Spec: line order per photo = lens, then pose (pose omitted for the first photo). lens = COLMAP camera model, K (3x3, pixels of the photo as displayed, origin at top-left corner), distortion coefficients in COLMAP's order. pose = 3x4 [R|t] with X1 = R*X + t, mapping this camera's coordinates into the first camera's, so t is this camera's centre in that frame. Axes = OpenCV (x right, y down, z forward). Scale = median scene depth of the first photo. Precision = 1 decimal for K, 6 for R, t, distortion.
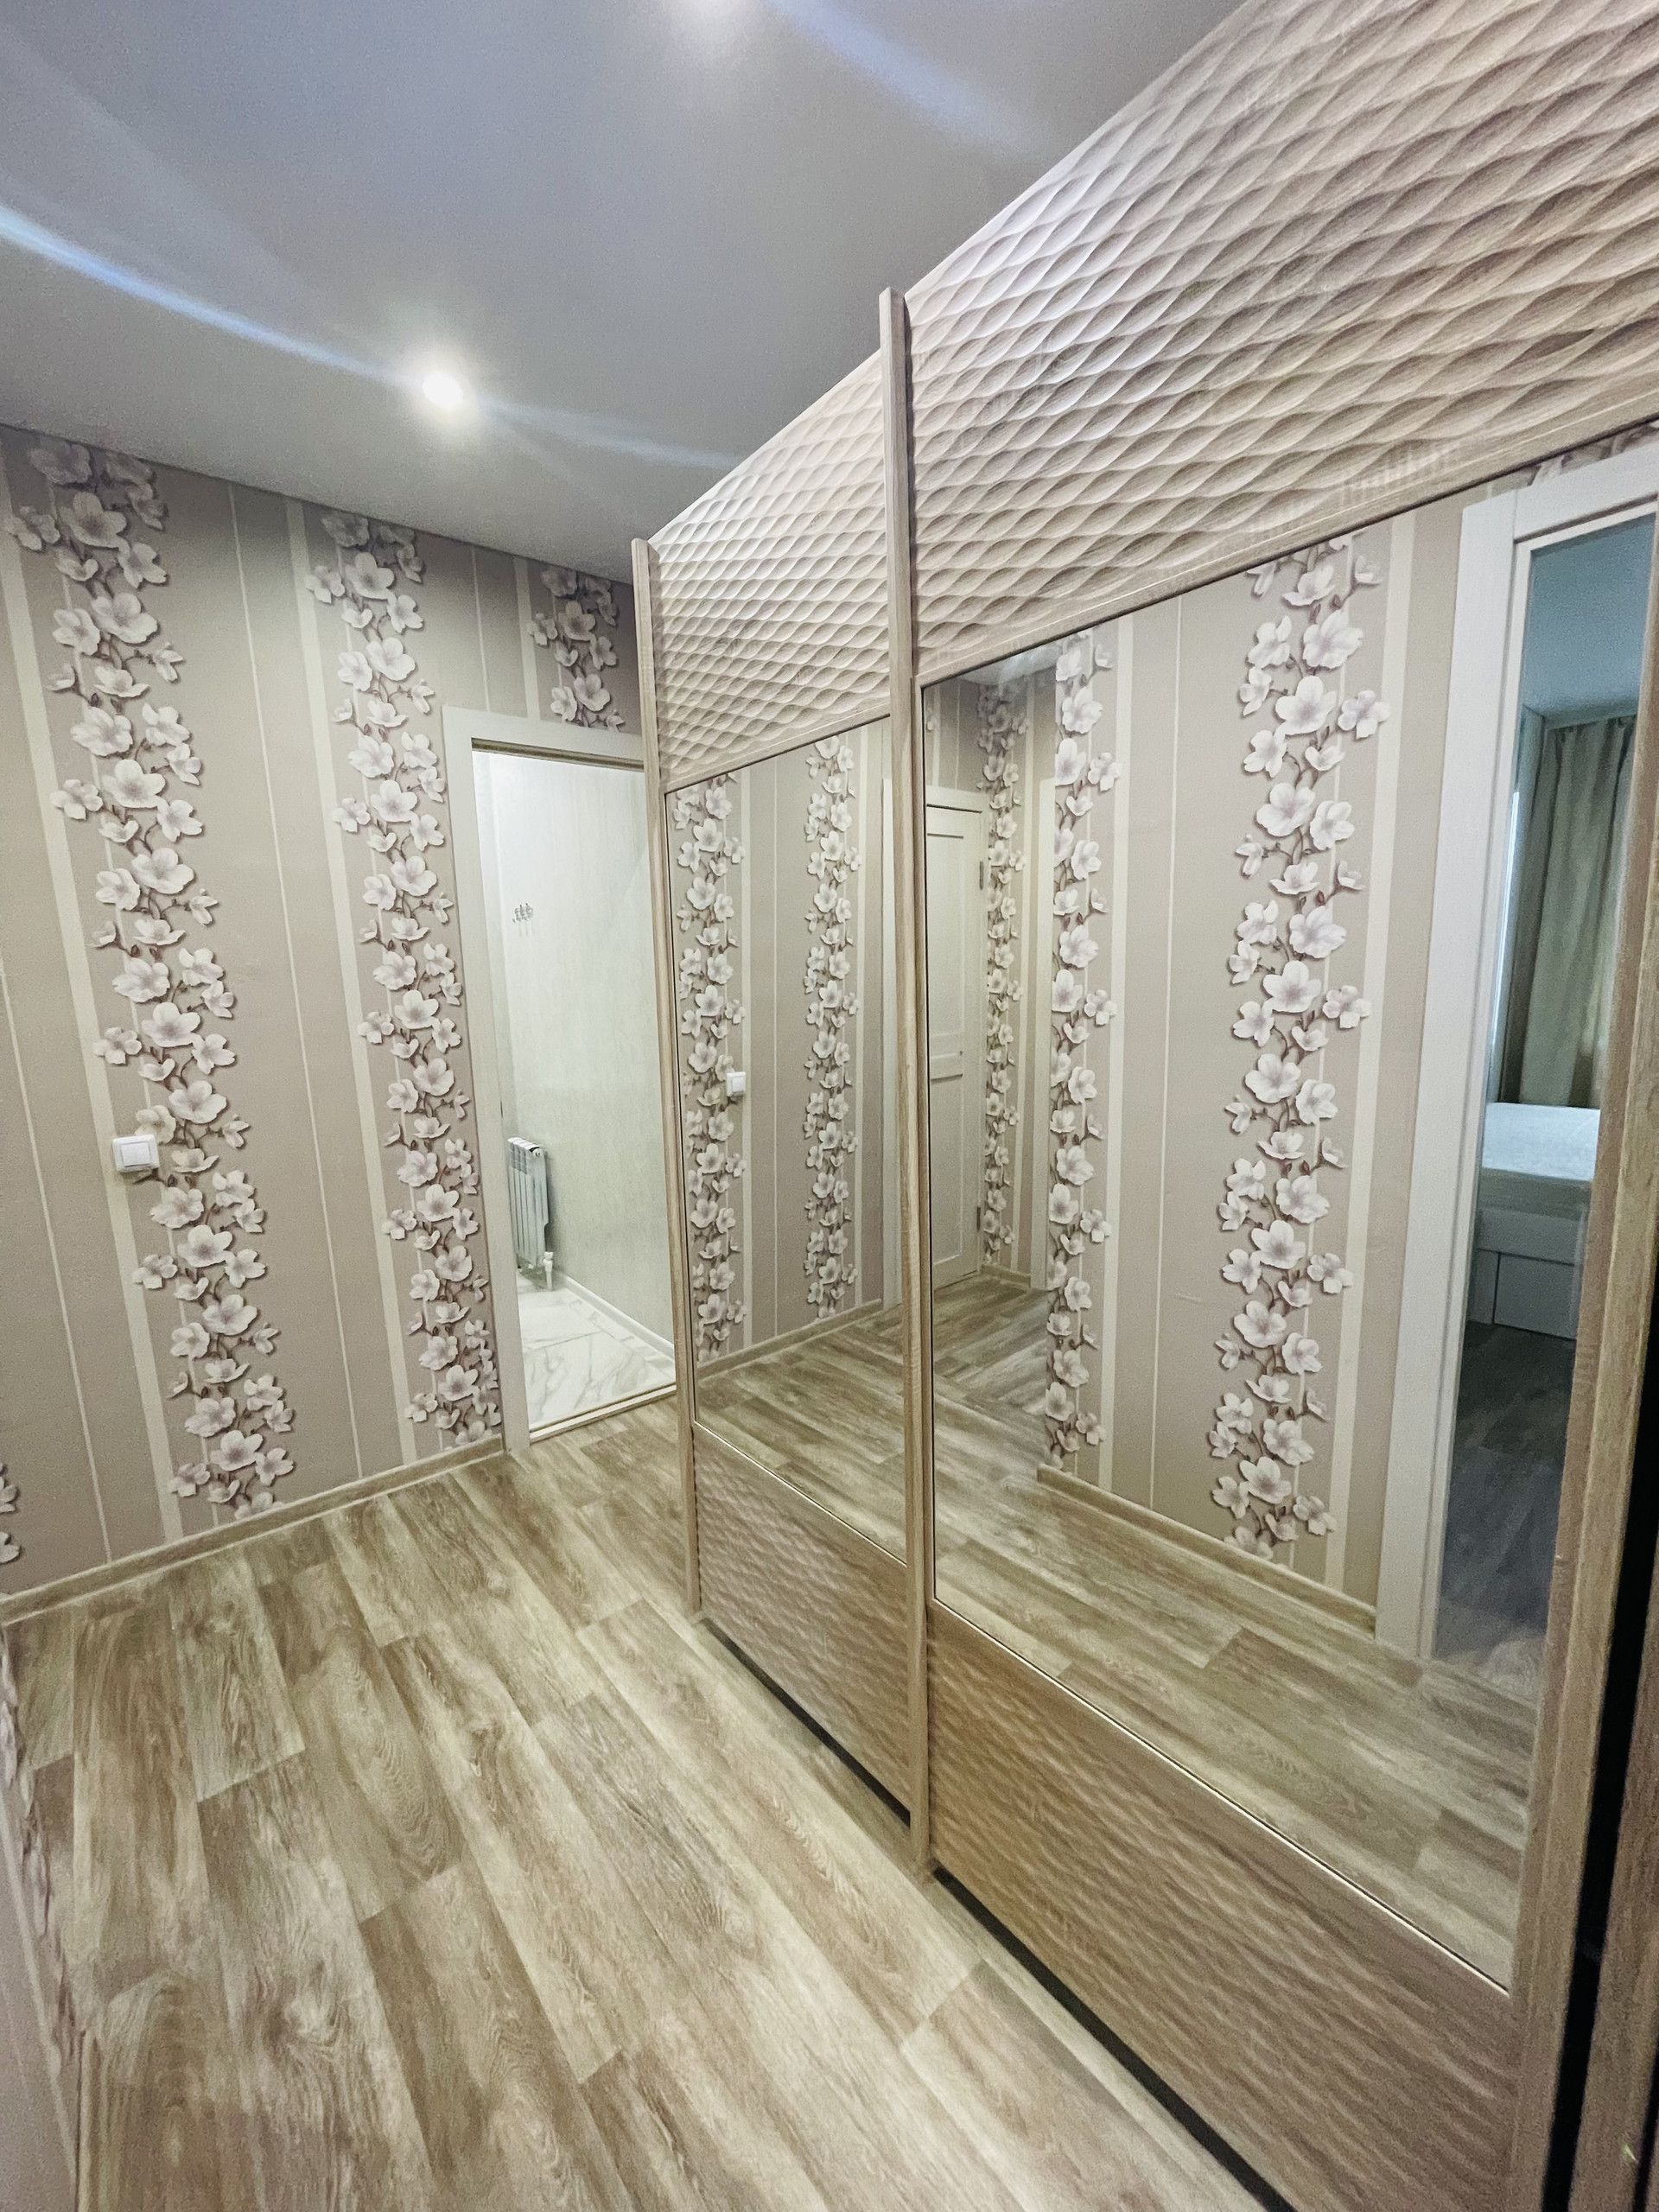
lens RADIAL K [[905.1, 0, 828.5], [0, 905.1, 1106.1], [0, 0, 1]] dist [0.007929, -0.000074]
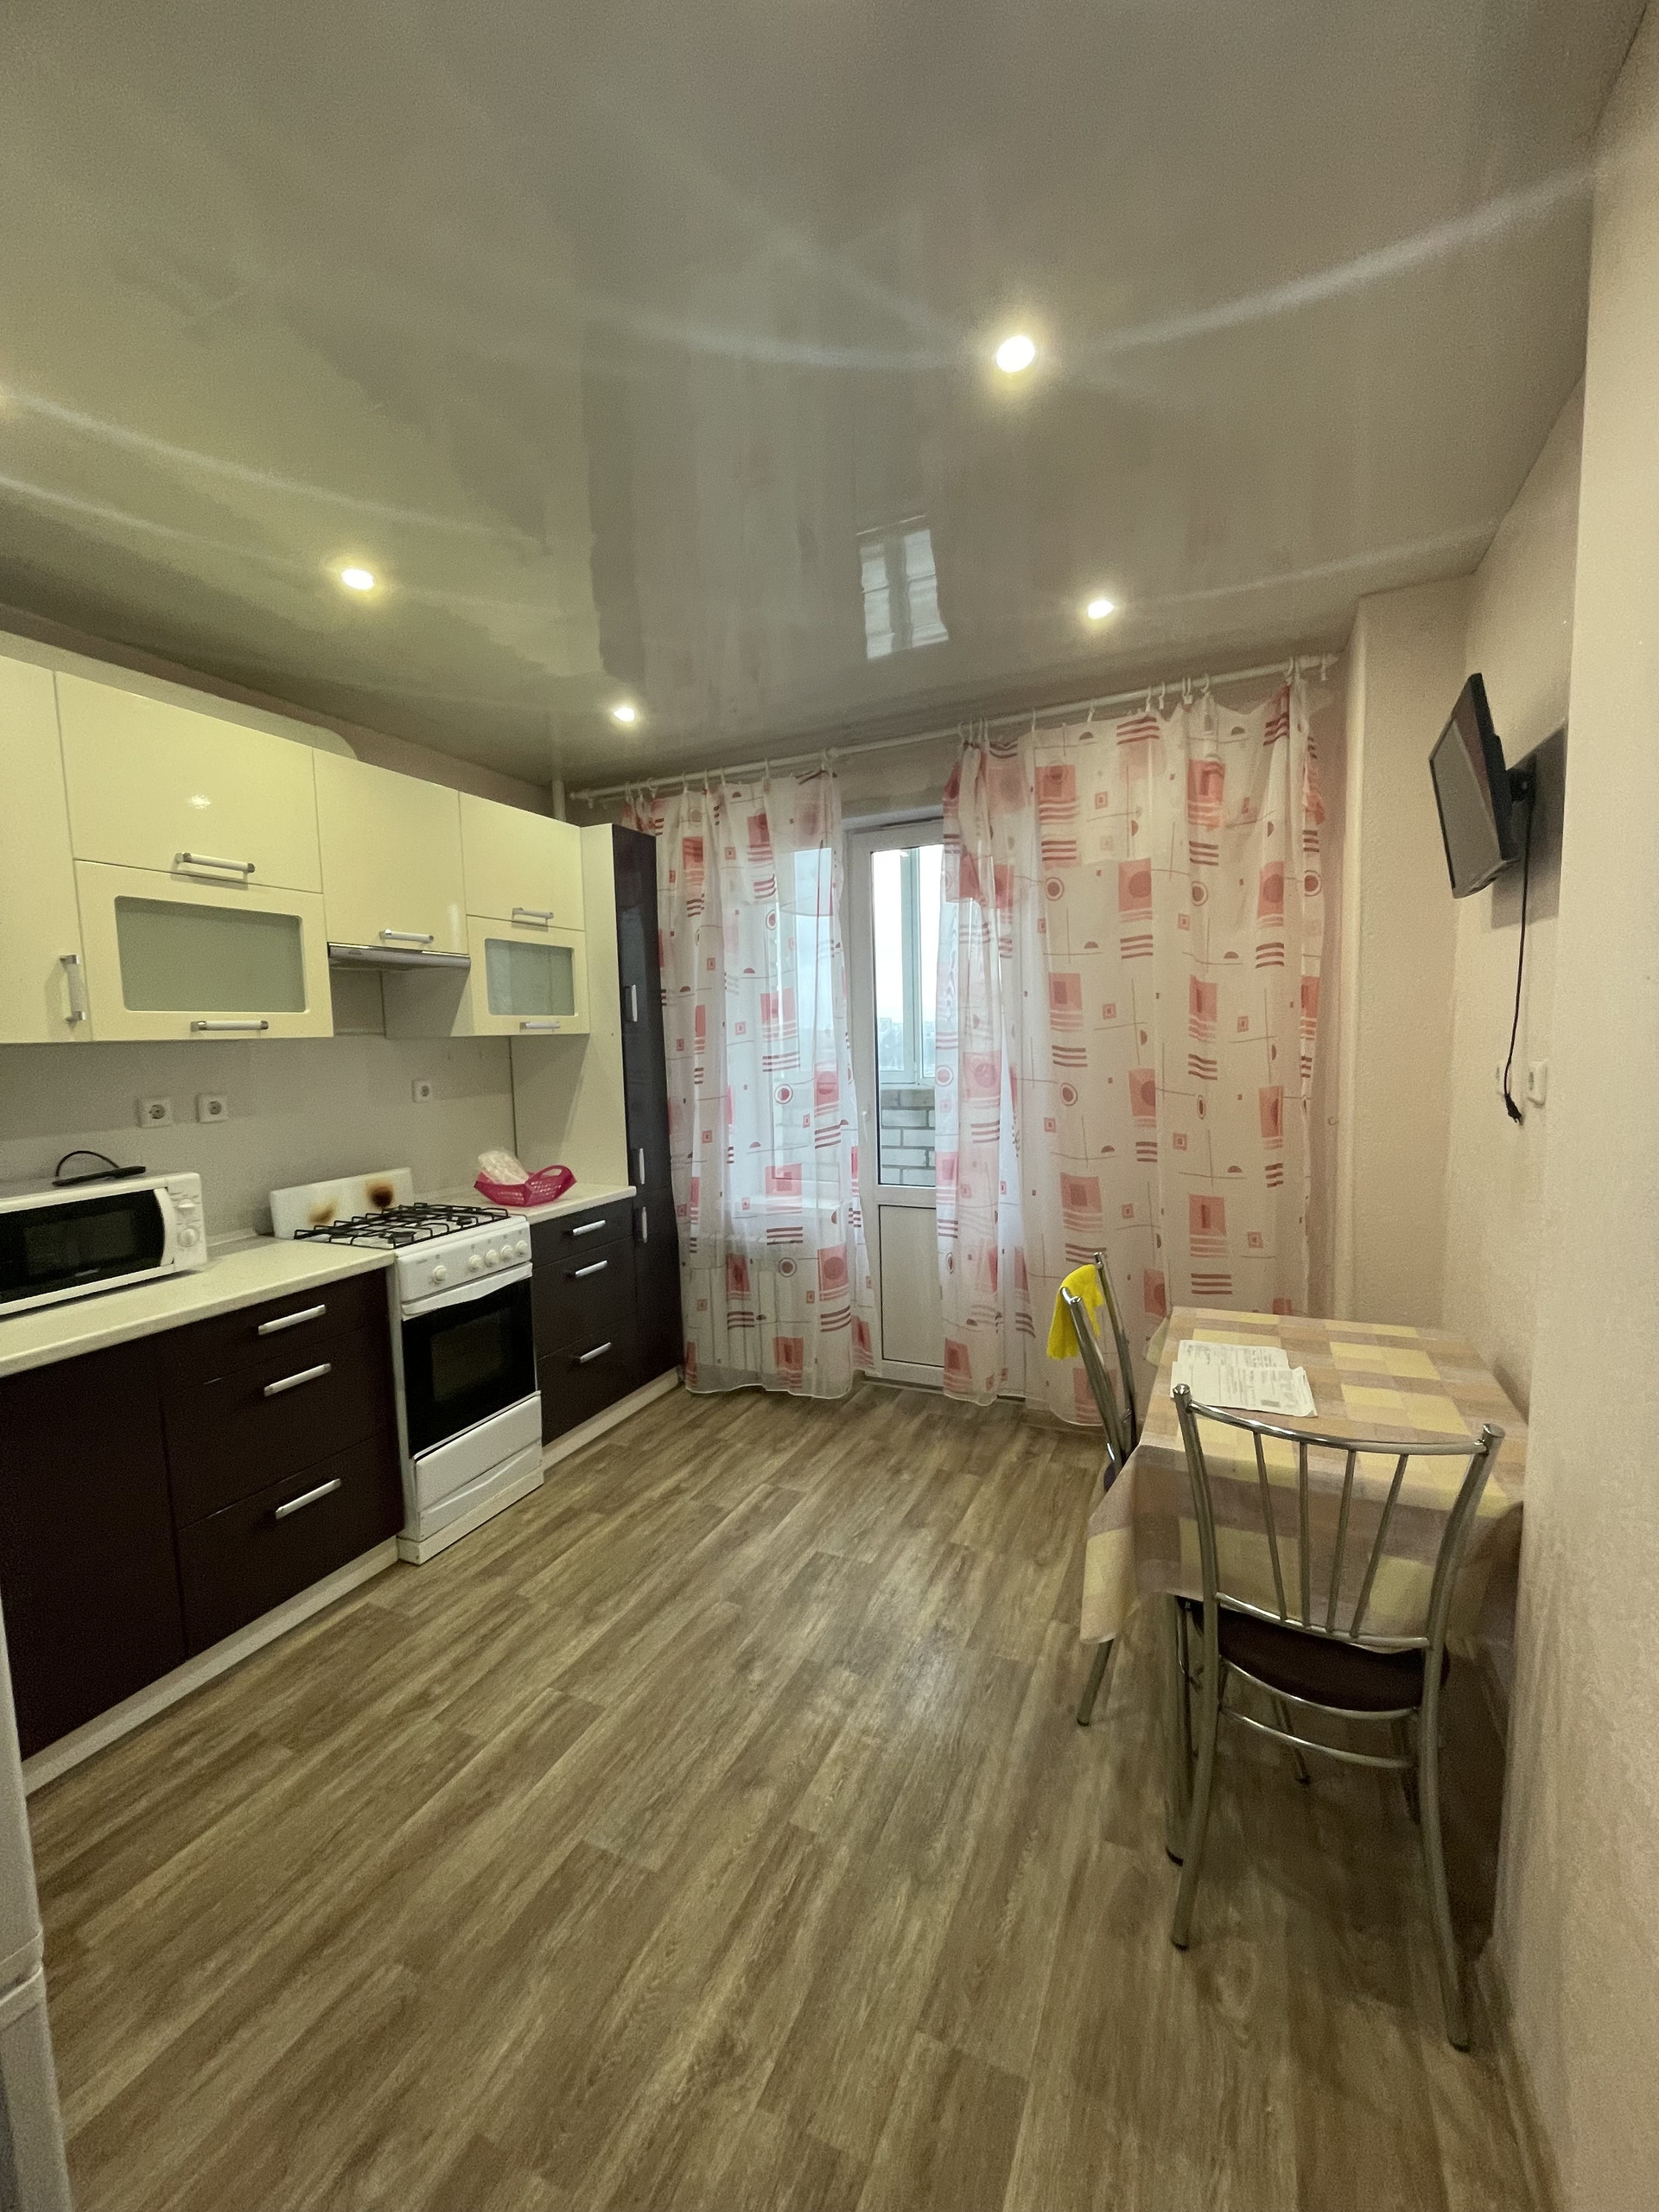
lens RADIAL K [[890.3, 0, 826.5], [0, 890.3, 1114.4], [0, 0, 1]] dist [-0.005882, -0.000826]
pose [[0.436908, 0.095019, -0.894473, 0.865821], [-0.135985, 0.989953, 0.038739, -0.086698], [0.889168, 0.104709, 0.445440, 0.308305]]
